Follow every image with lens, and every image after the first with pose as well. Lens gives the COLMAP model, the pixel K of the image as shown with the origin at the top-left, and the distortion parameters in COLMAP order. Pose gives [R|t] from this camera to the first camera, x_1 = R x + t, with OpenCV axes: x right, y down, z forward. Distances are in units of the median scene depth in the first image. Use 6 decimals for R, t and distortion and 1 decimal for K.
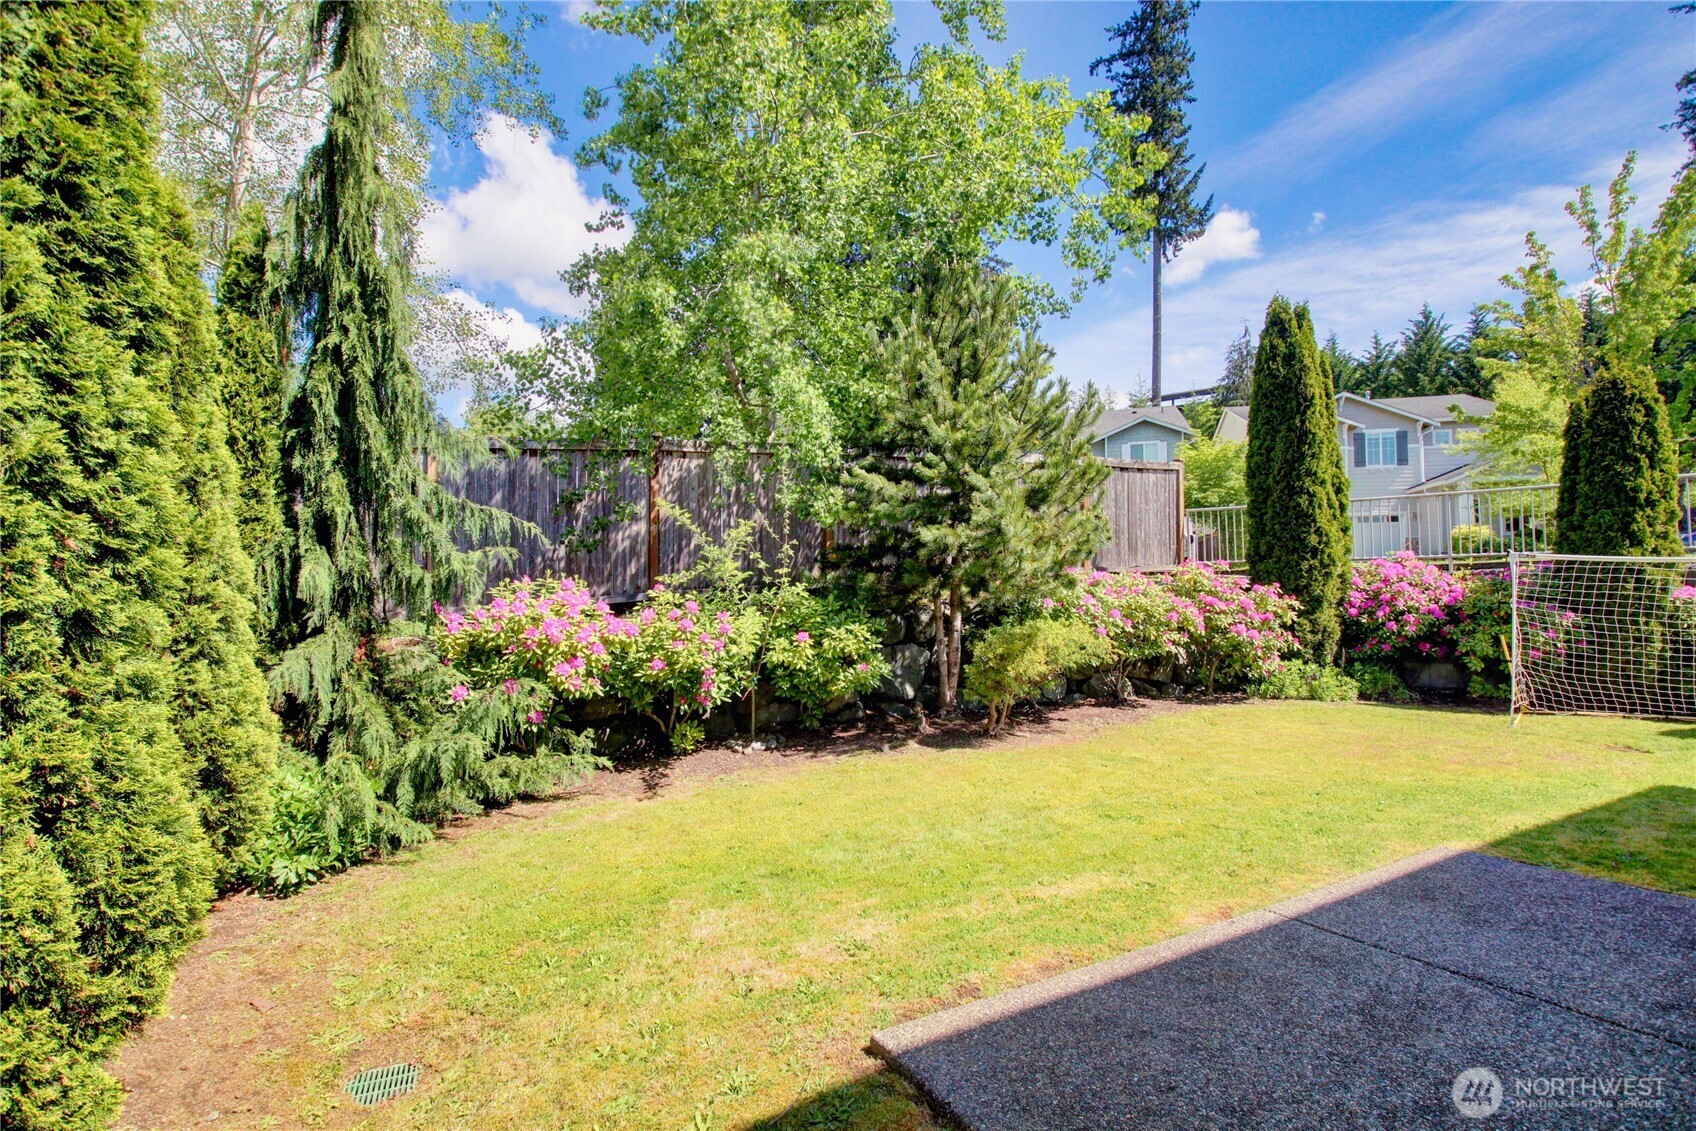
lens RADIAL K [[789.7, 0, 838.9], [0, 789.7, 569.2], [0, 0, 1]] dist [0.001949, -0.020074]
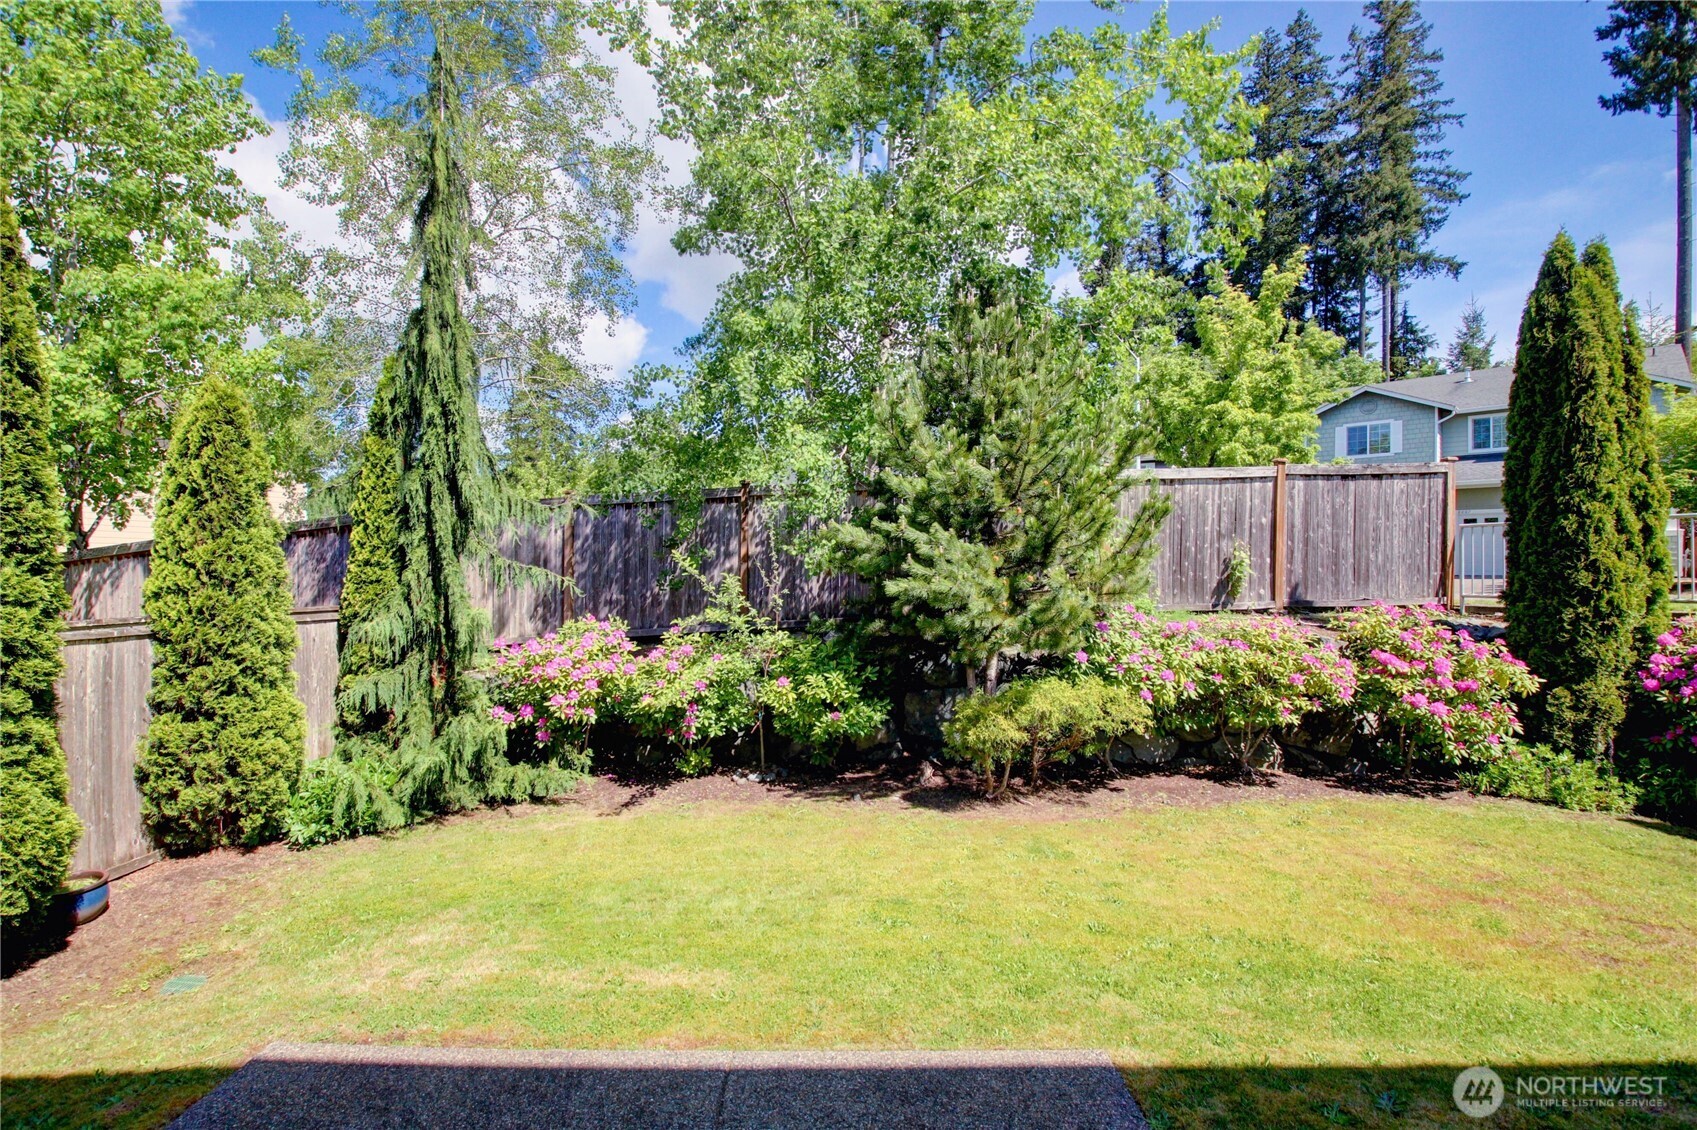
lens RADIAL K [[782.4, 0, 810.3], [0, 782.4, 566.9], [0, 0, 1]] dist [0.002931, -0.016919]
pose [[0.879327, 0.008354, -0.476146, 0.474824], [-0.002576, 0.999915, 0.012787, -0.081159], [0.476212, -0.010018, 0.879273, 0.086472]]
